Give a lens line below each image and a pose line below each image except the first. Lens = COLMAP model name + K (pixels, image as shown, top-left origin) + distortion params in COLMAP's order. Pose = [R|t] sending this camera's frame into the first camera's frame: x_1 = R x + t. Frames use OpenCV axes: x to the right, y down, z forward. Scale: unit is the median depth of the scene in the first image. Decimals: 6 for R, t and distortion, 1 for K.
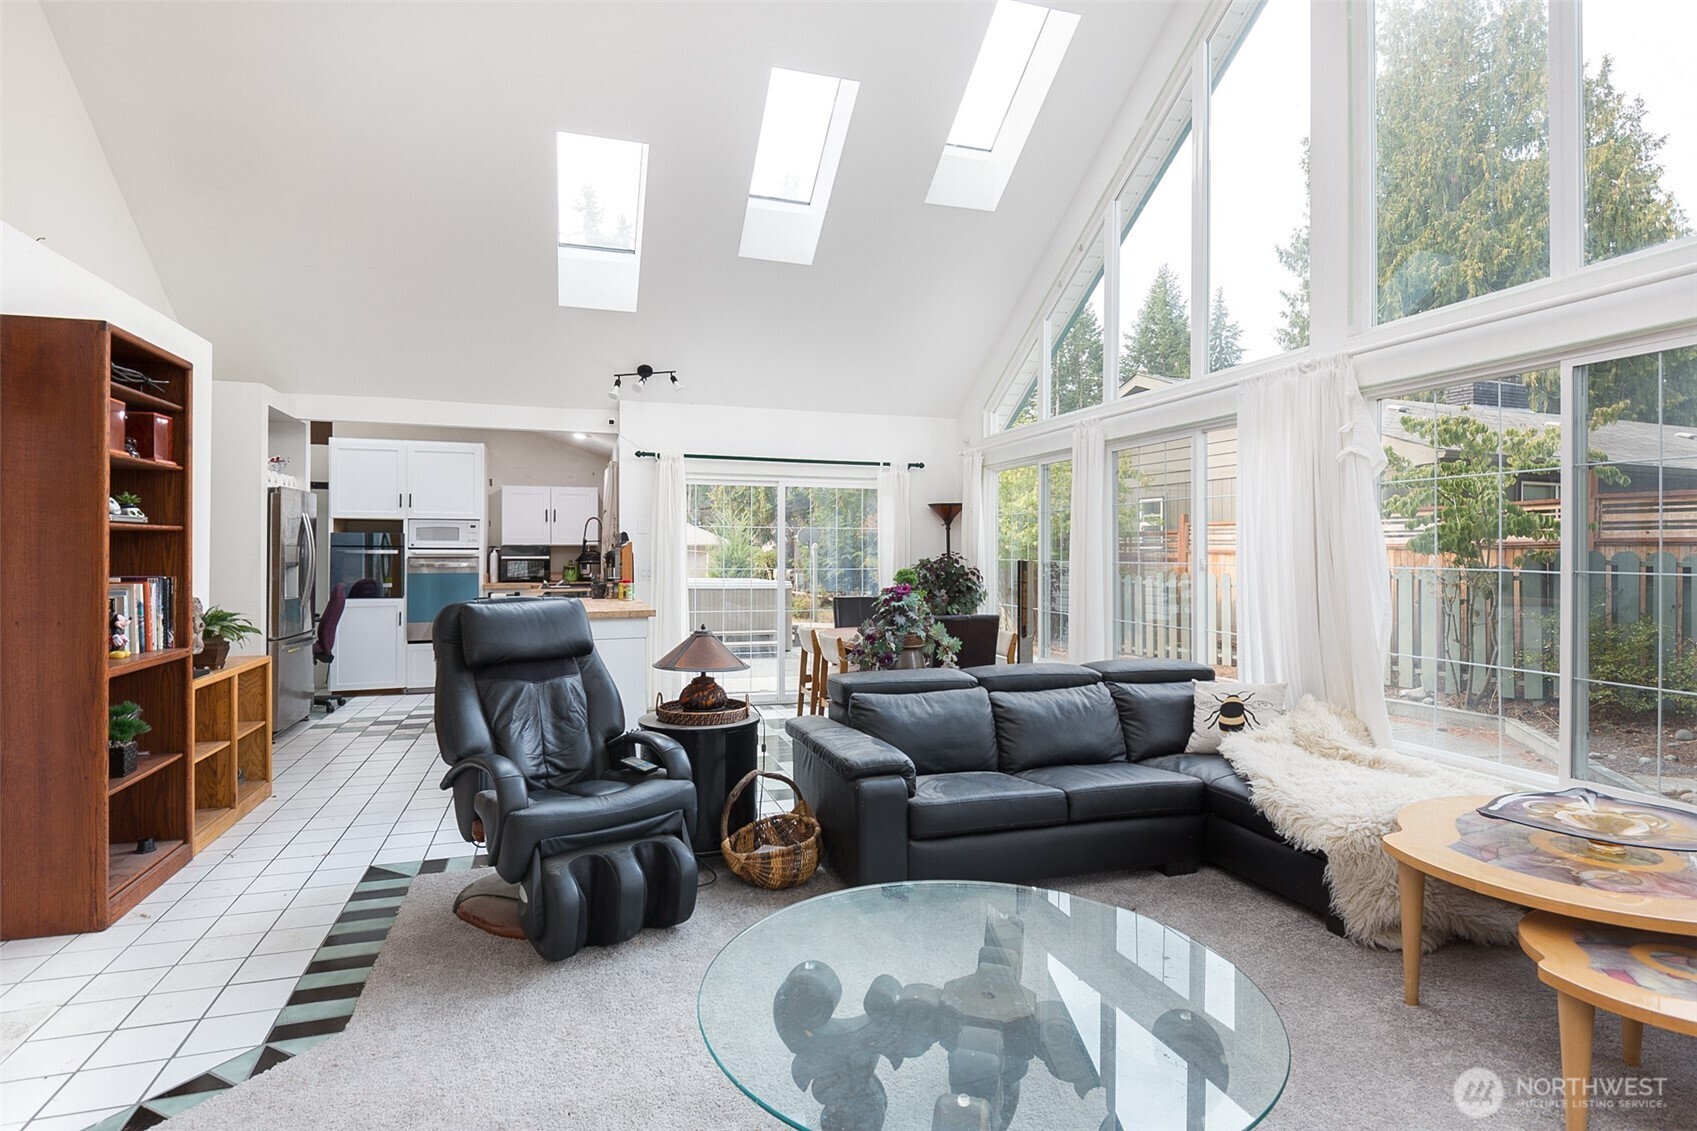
lens RADIAL K [[871.5, 0, 842.3], [0, 871.5, 554.3], [0, 0, 1]] dist [0.003805, 0.000256]
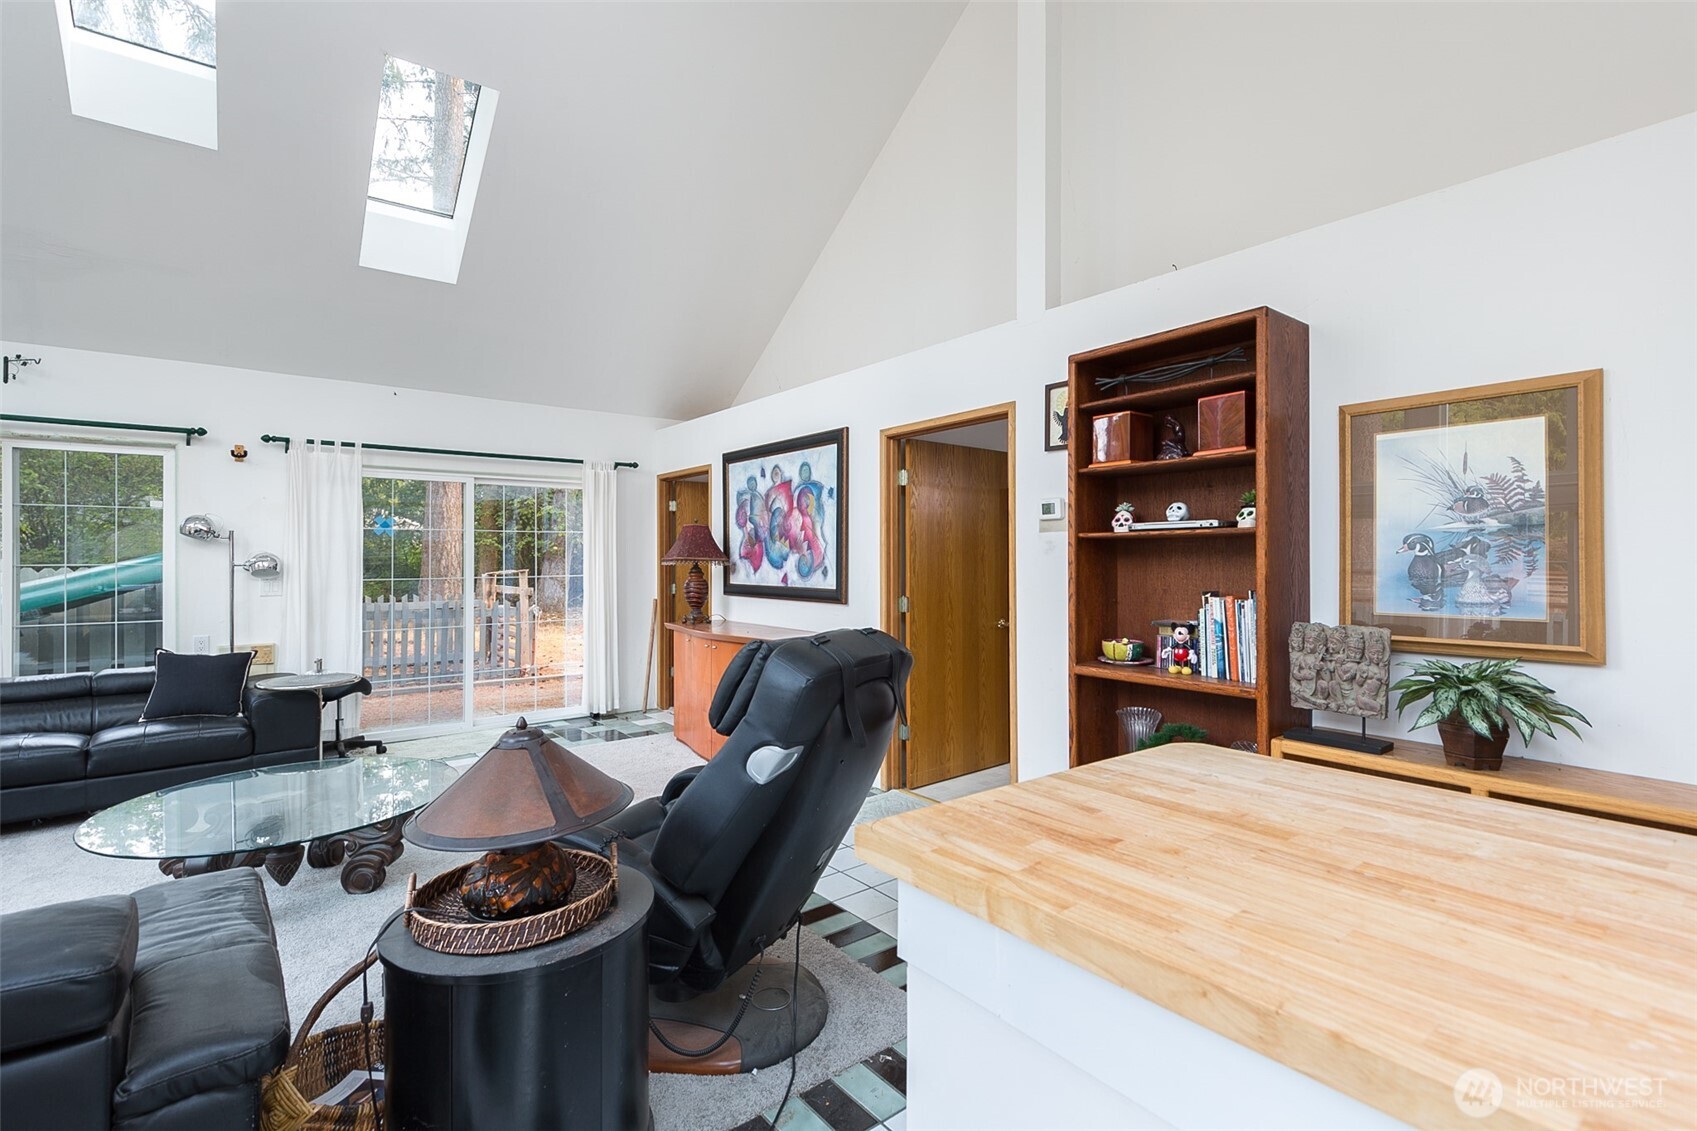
lens RADIAL K [[780.4, 0, 855.4], [0, 780.4, 553.7], [0, 0, 1]] dist [0.022606, -0.018861]
pose [[-0.928095, -0.003556, -0.372326, -0.093192], [-0.002311, 0.999990, -0.003792, -0.002815], [0.372336, -0.002659, -0.928094, 0.809163]]
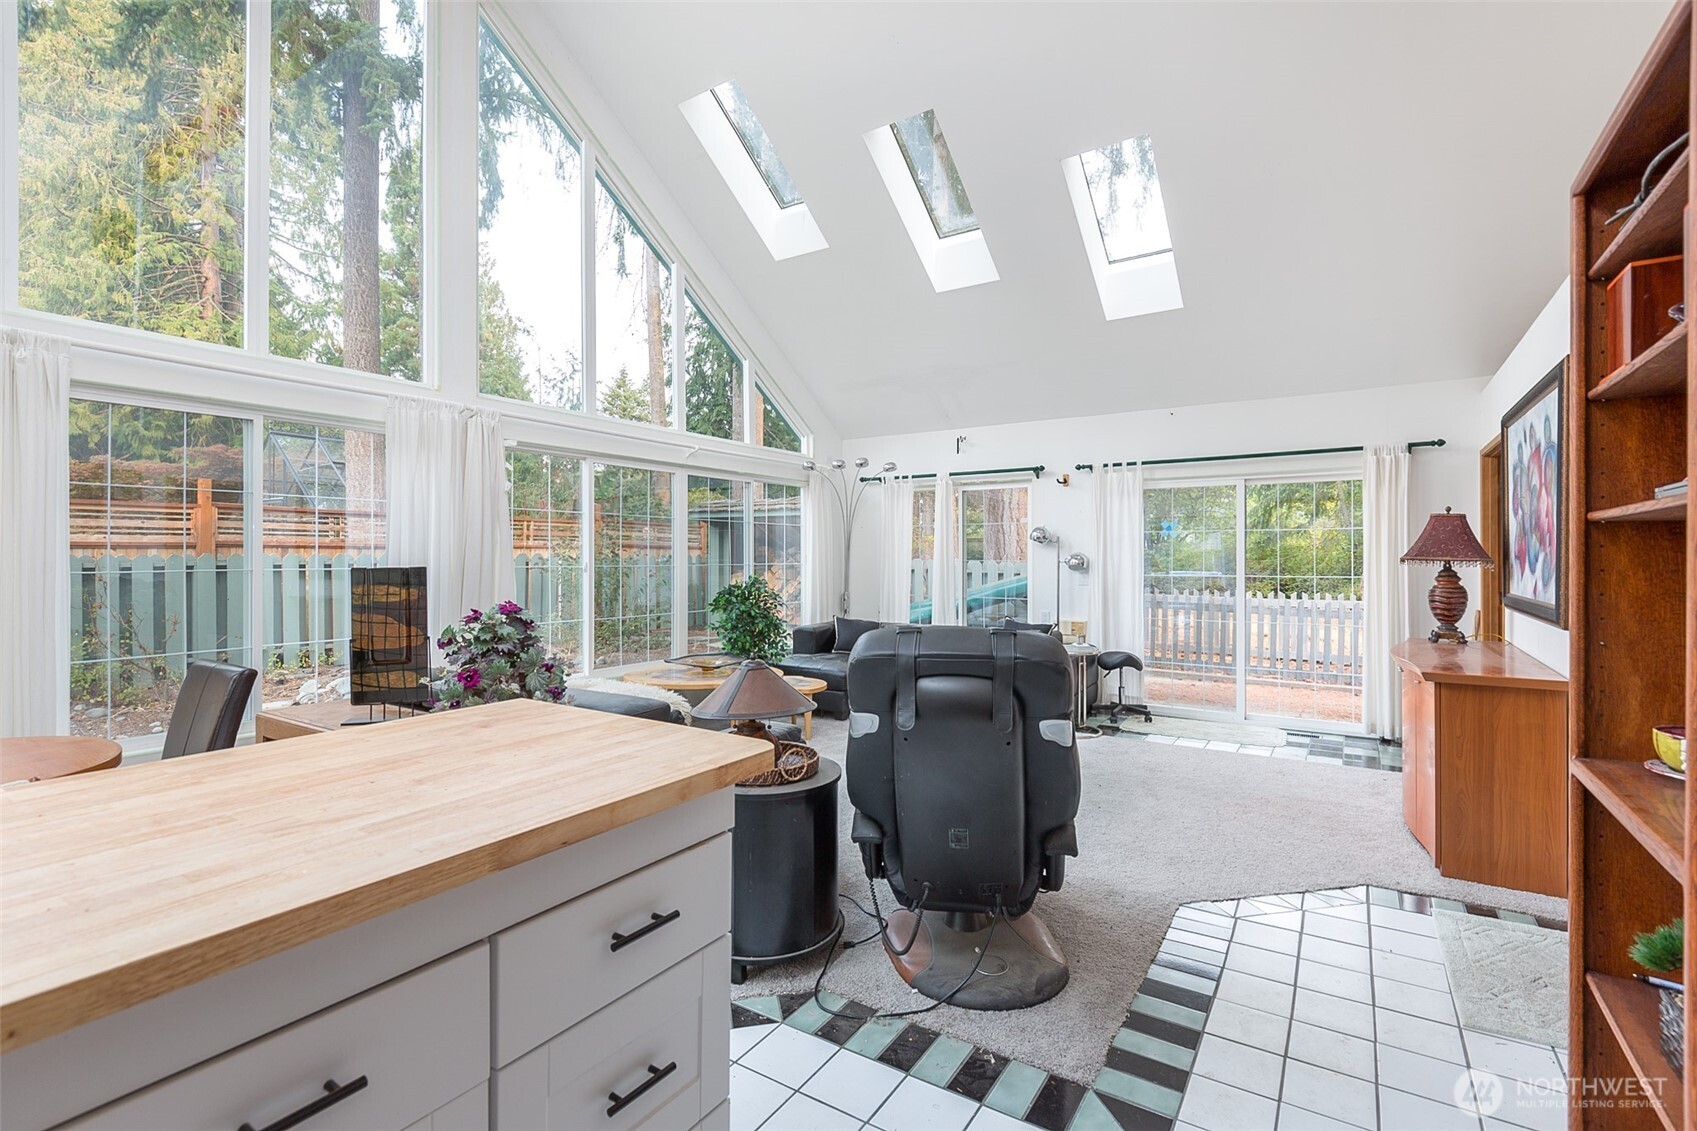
lens RADIAL K [[771.3, 0, 848.5], [0, 771.3, 565.5], [0, 0, 1]] dist [0.018411, -0.013462]
pose [[-0.640207, -0.012356, 0.768103, -0.411664], [-0.000921, 0.999882, 0.015317, -0.003814], [-0.768202, 0.009099, -0.640143, 0.764756]]
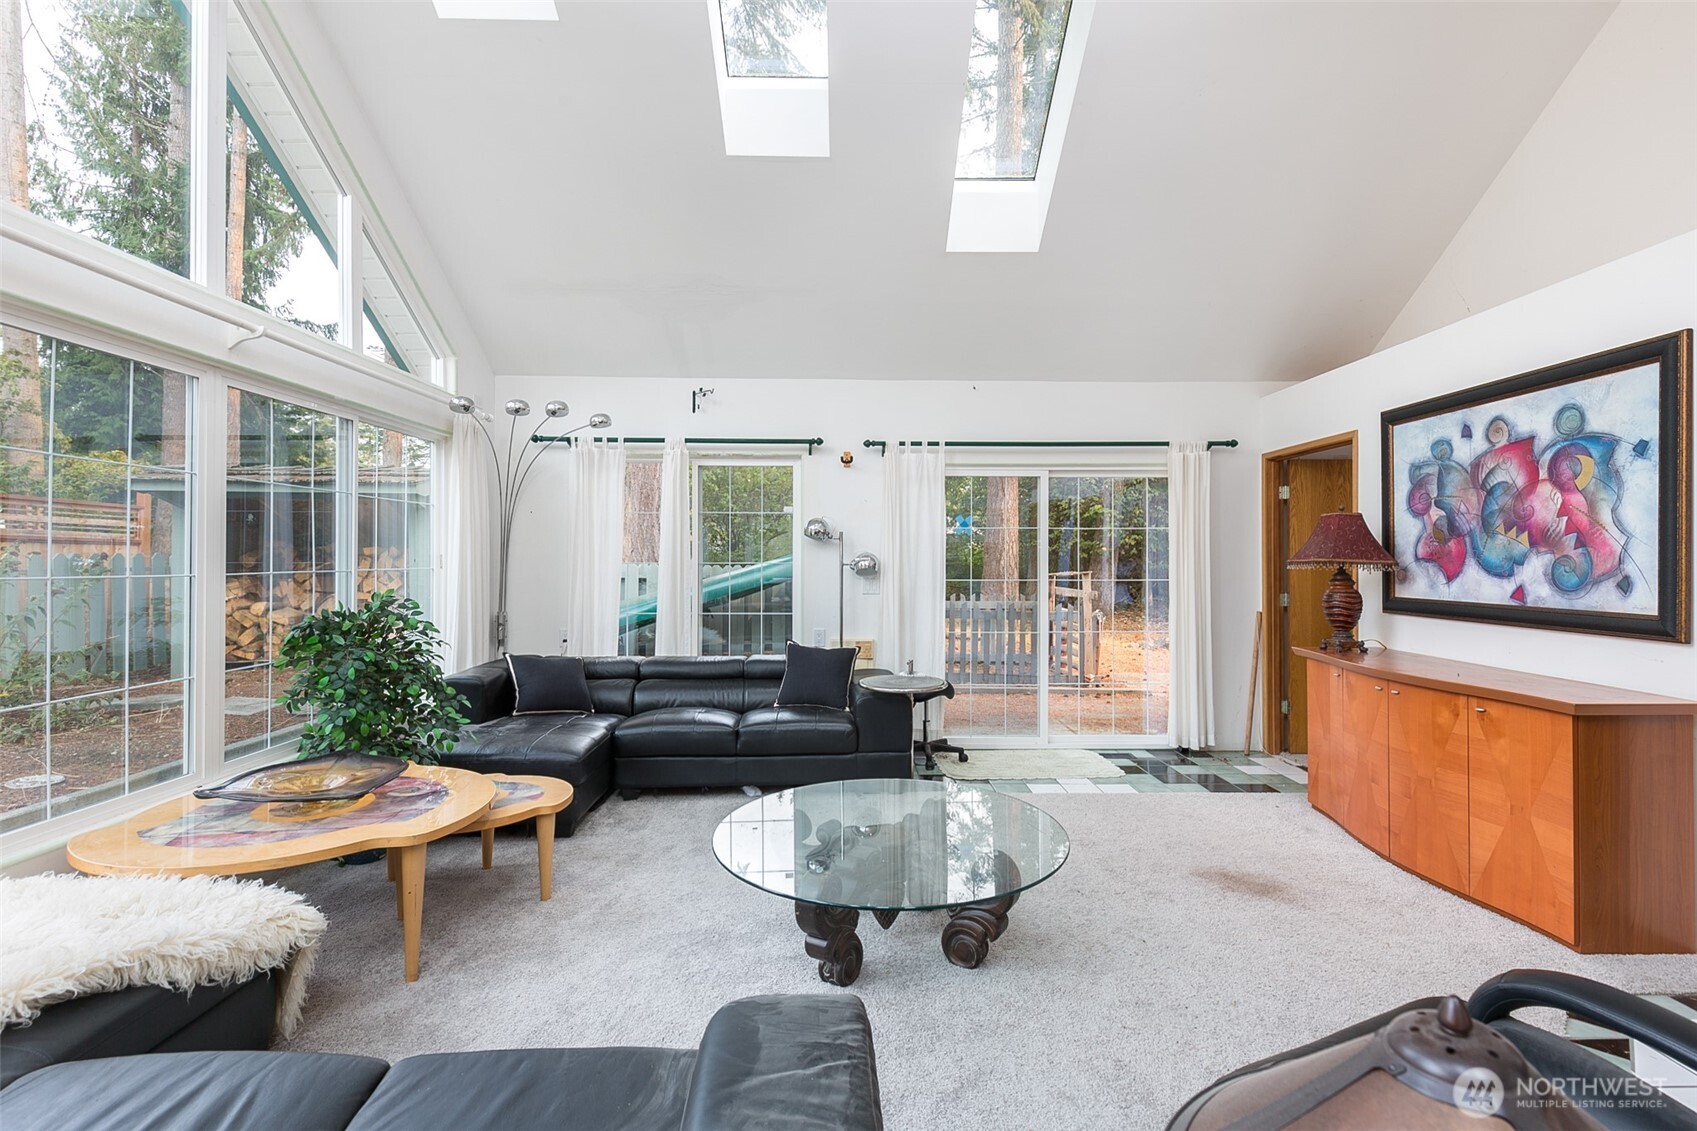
lens RADIAL K [[780.4, 0, 855.4], [0, 780.4, 553.7], [0, 0, 1]] dist [0.022606, -0.018861]
pose [[-0.962725, -0.004006, 0.270454, -0.050852], [-0.004874, 0.999985, -0.002536, -0.002452], [-0.270440, -0.003760, -0.962730, 0.661180]]
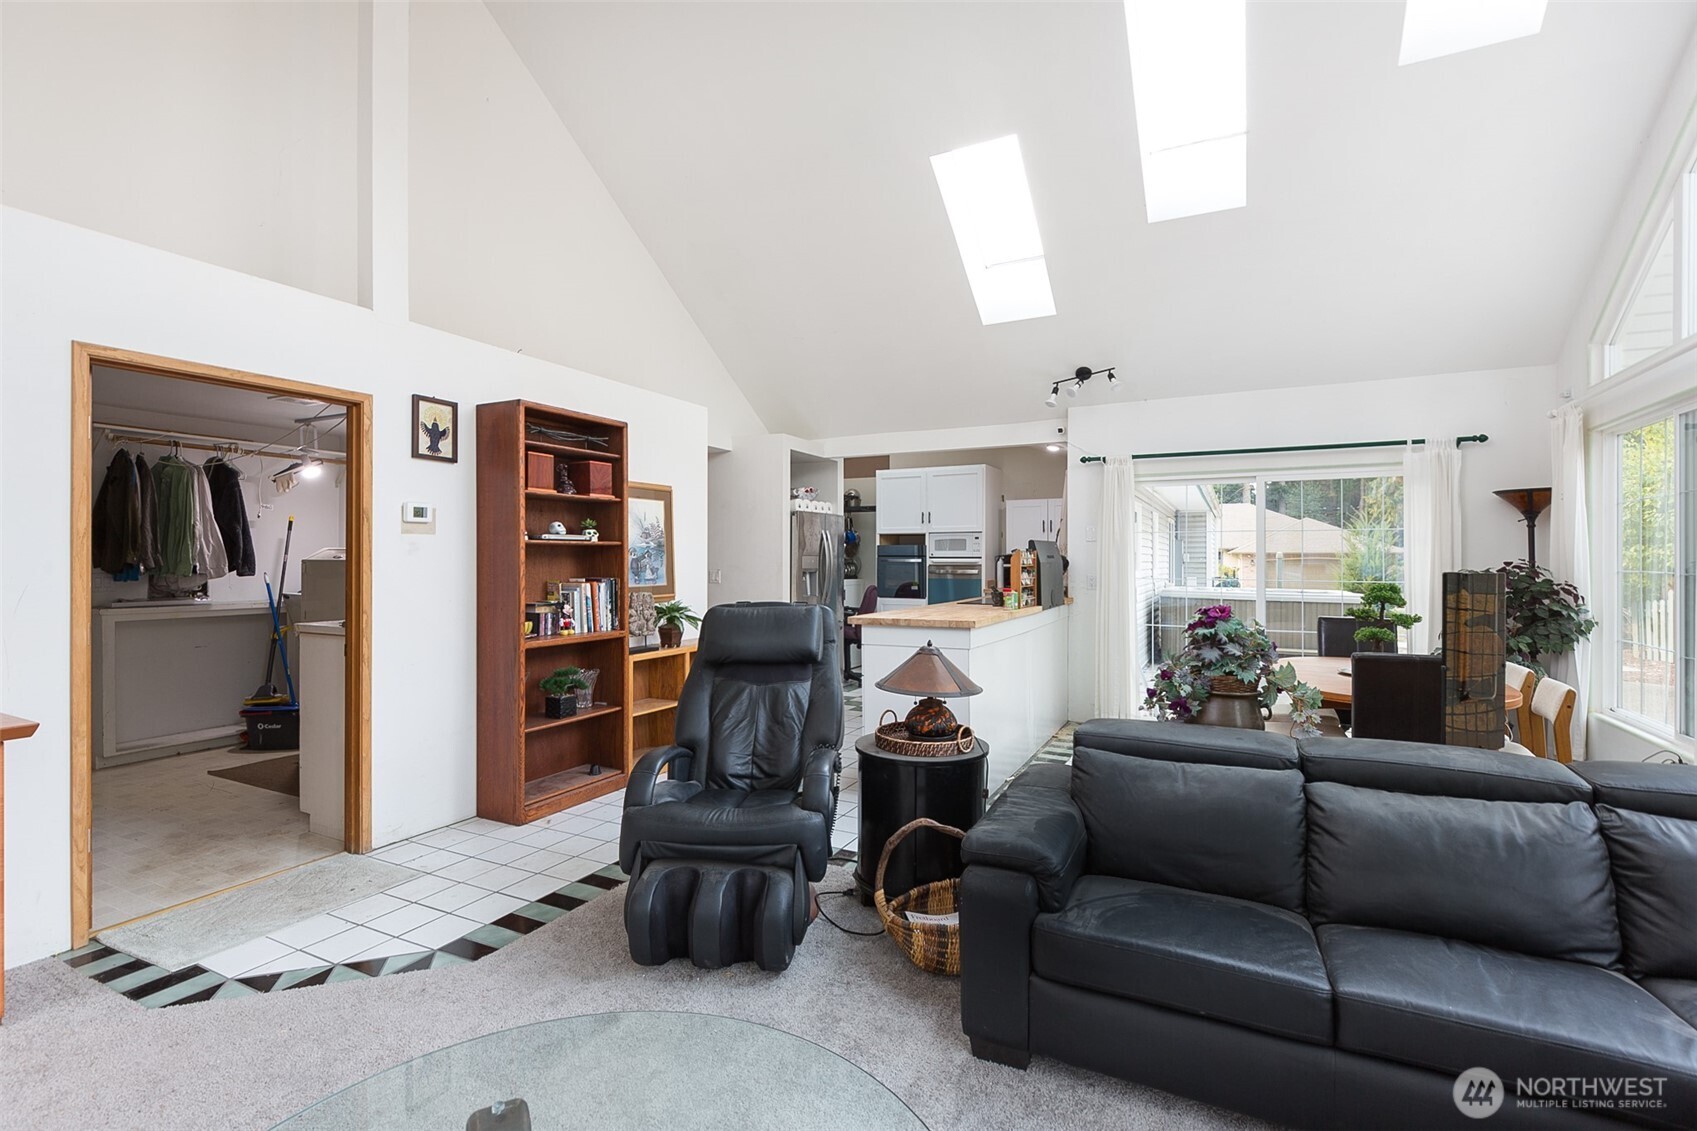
lens RADIAL K [[765.2, 0, 853.2], [0, 765.2, 561.9], [0, 0, 1]] dist [0.028023, -0.016939]
pose [[0.715250, -0.000205, -0.698869, 0.187429], [-0.000650, 0.999999, -0.000958, 0.000170], [0.698869, 0.001139, 0.715249, 0.212150]]
